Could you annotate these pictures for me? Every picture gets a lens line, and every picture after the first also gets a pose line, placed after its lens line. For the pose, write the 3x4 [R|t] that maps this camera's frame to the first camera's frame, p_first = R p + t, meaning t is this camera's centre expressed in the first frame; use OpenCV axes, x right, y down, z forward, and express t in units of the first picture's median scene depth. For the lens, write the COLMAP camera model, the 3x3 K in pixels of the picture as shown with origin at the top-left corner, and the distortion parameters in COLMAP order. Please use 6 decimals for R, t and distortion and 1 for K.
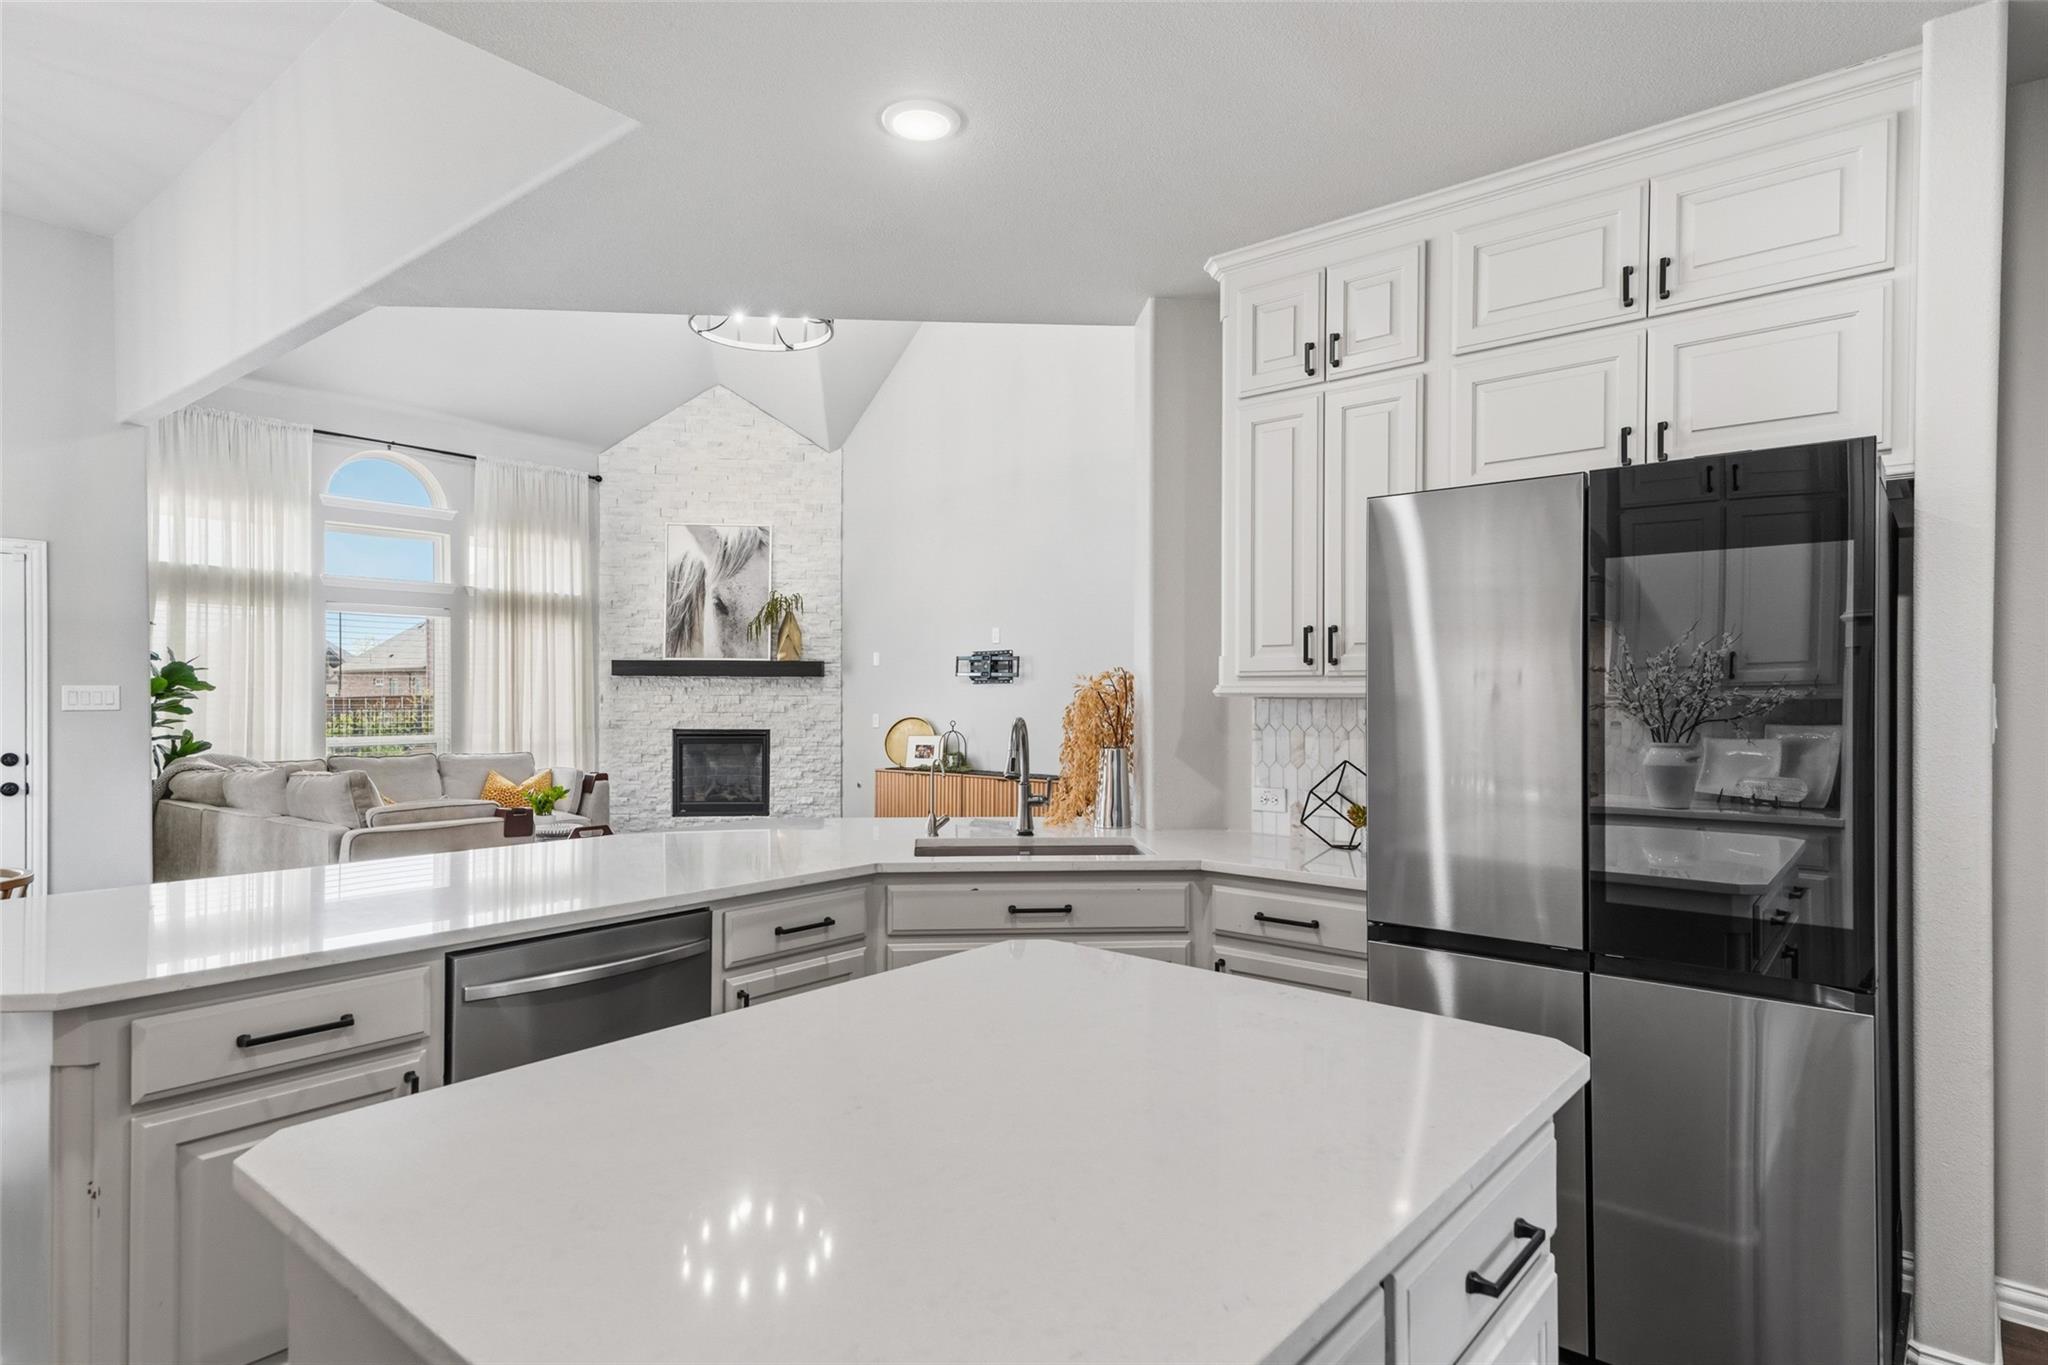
lens RADIAL K [[1120.6, 0, 1016.4], [0, 1120.6, 695.7], [0, 0, 1]] dist [0.049117, -0.013183]
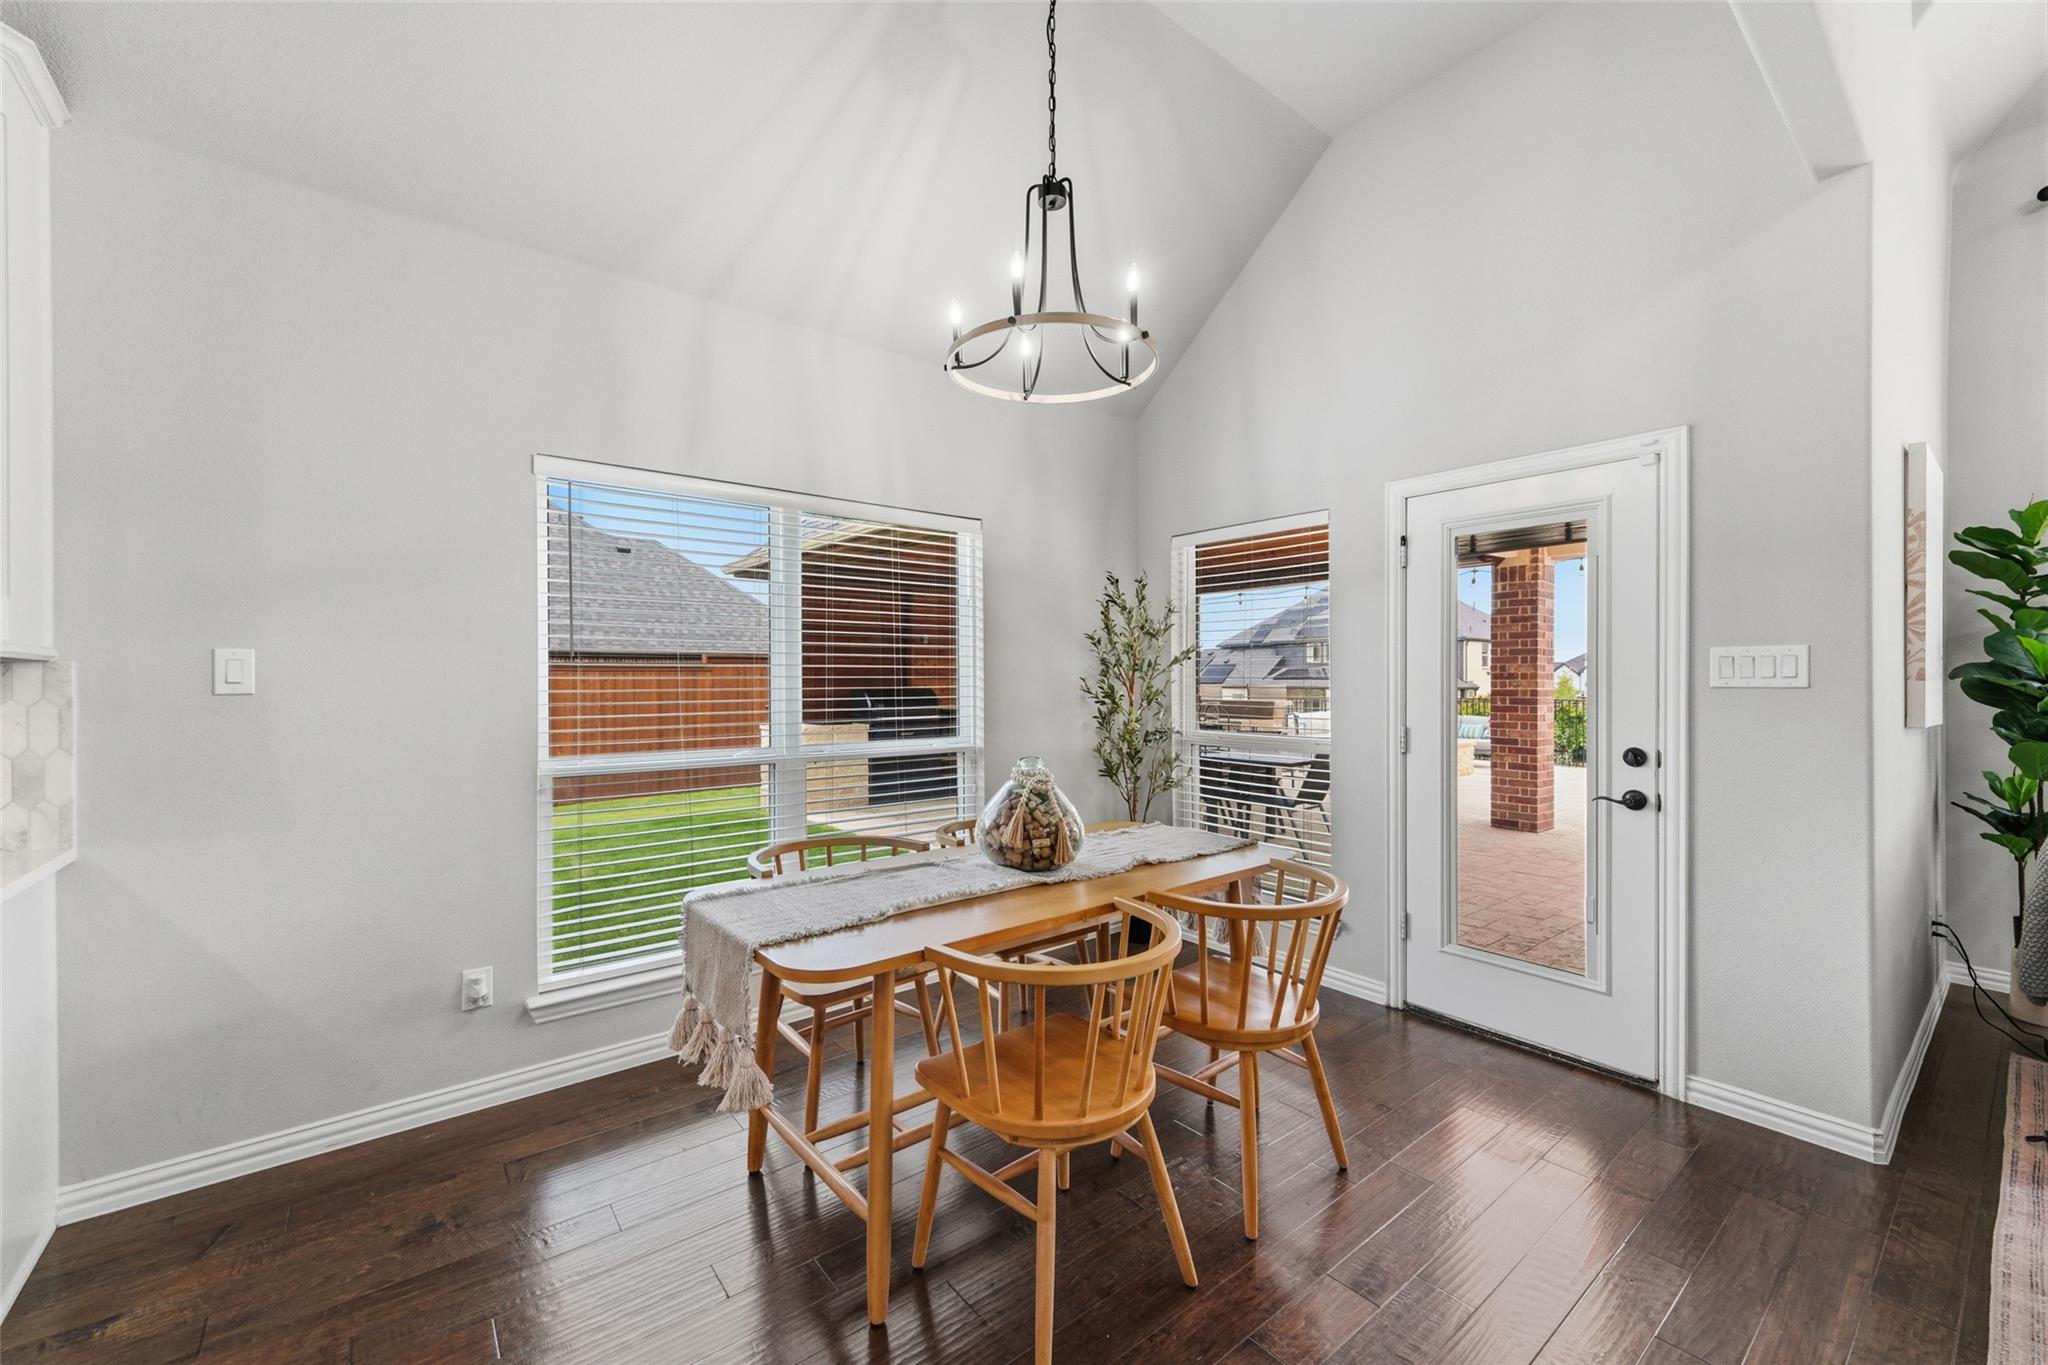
lens RADIAL K [[808.9, 0, 1015.7], [0, 808.9, 685.1], [0, 0, 1]] dist [0.004305, -0.000908]
pose [[-0.201452, 0.005542, -0.979483, -0.190561], [-0.002591, 0.999977, 0.006191, 0.006010], [0.979495, 0.003786, -0.201433, 0.431221]]
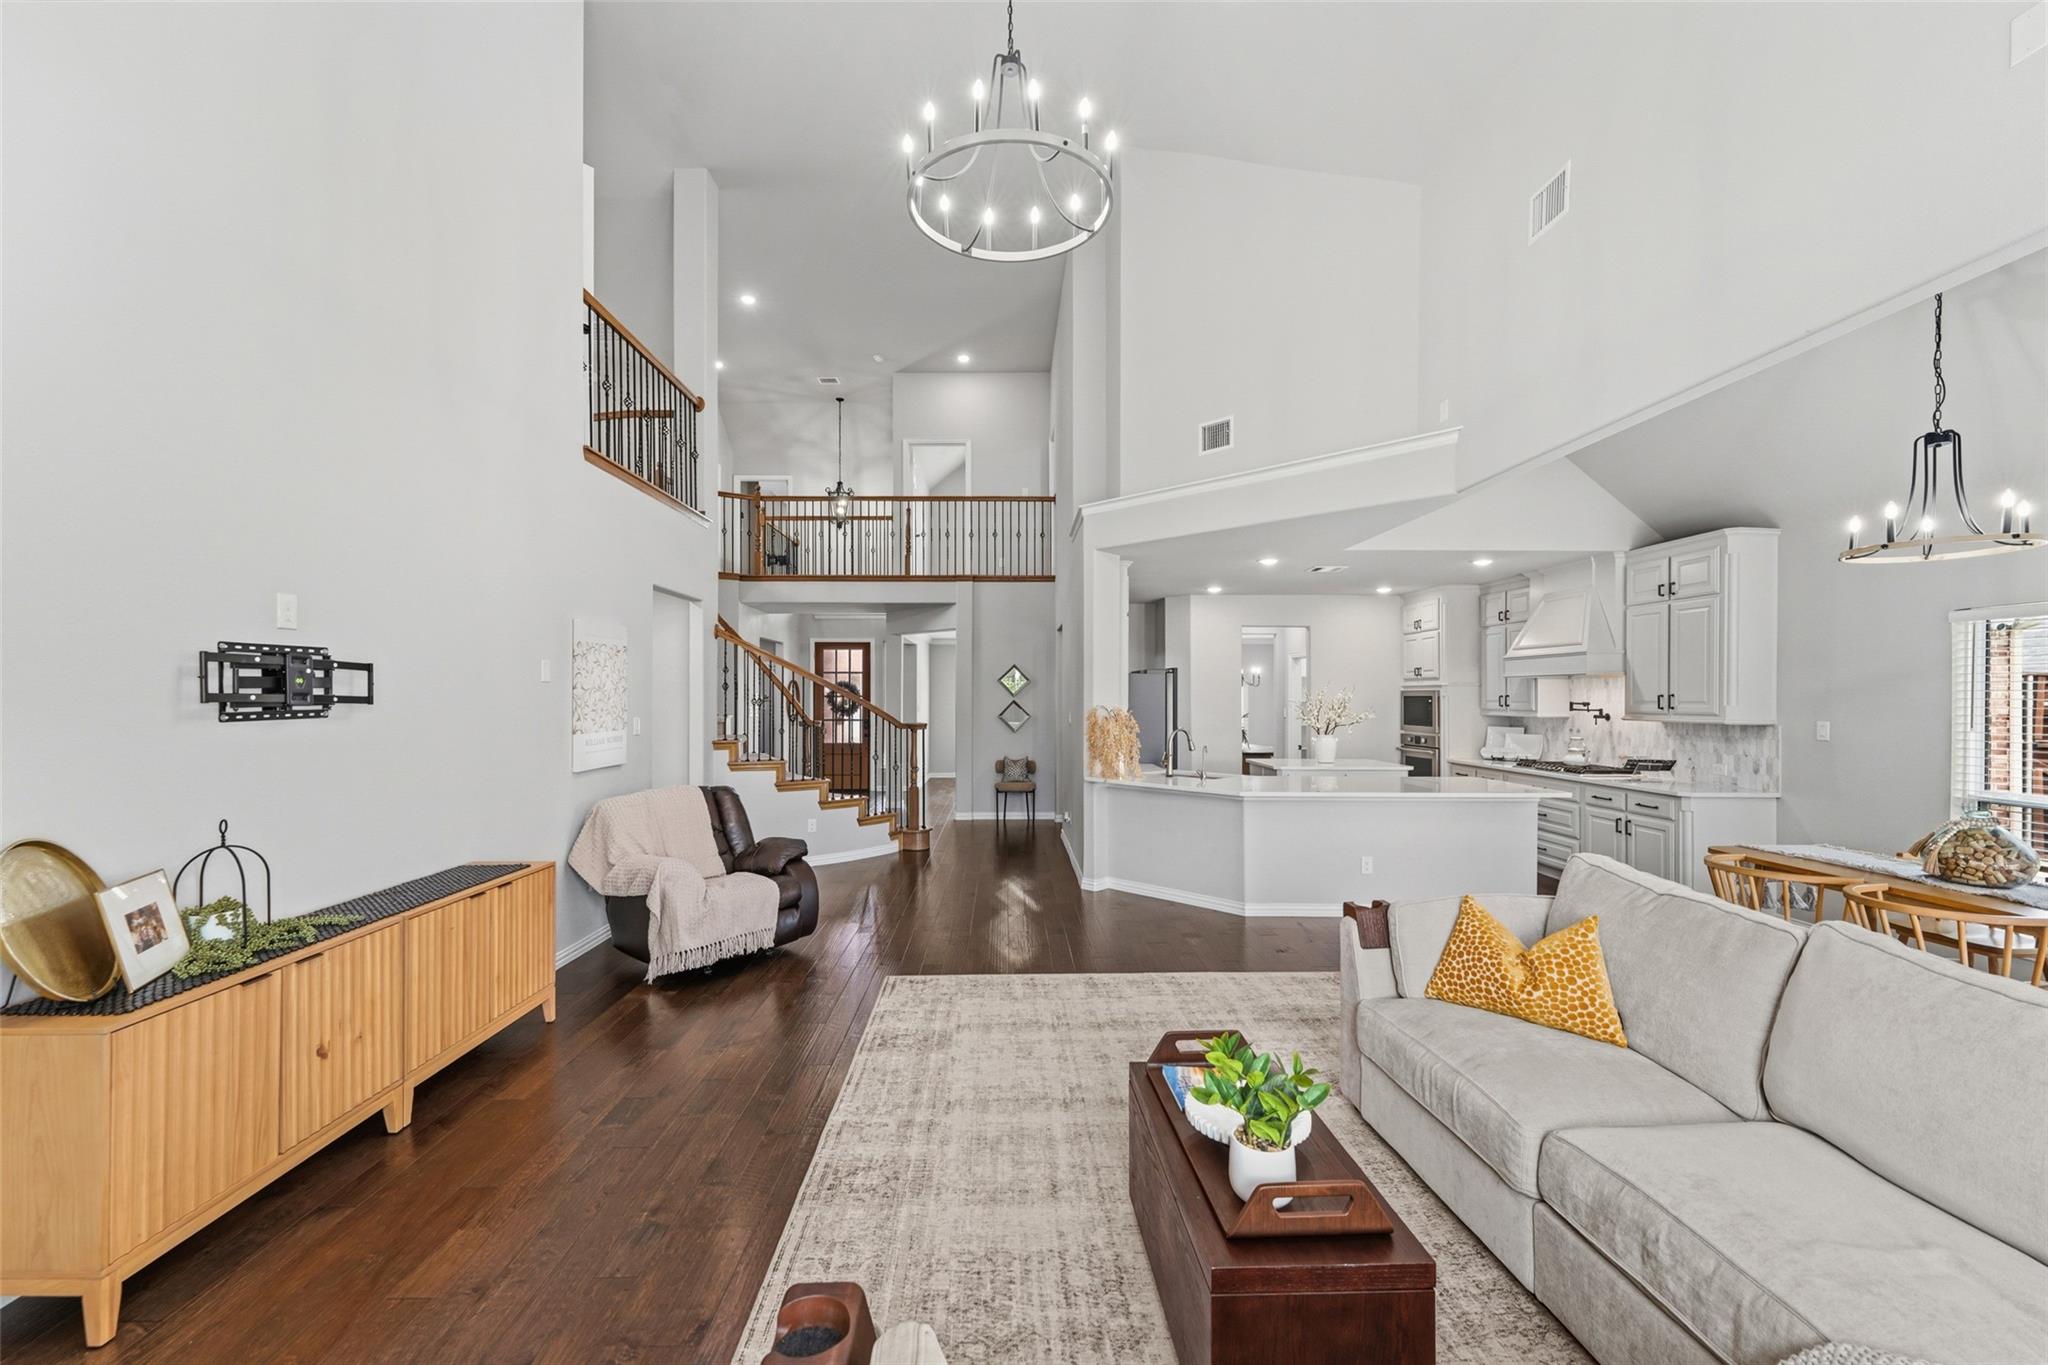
lens RADIAL K [[808.9, 0, 1012.0], [0, 808.9, 695.4], [0, 0, 1]] dist [0.004305, -0.000908]
pose [[-0.651486, -0.006079, 0.758637, -0.435067], [-0.002993, 0.999981, 0.005442, -0.021955], [-0.758655, 0.001274, -0.651491, 0.957191]]
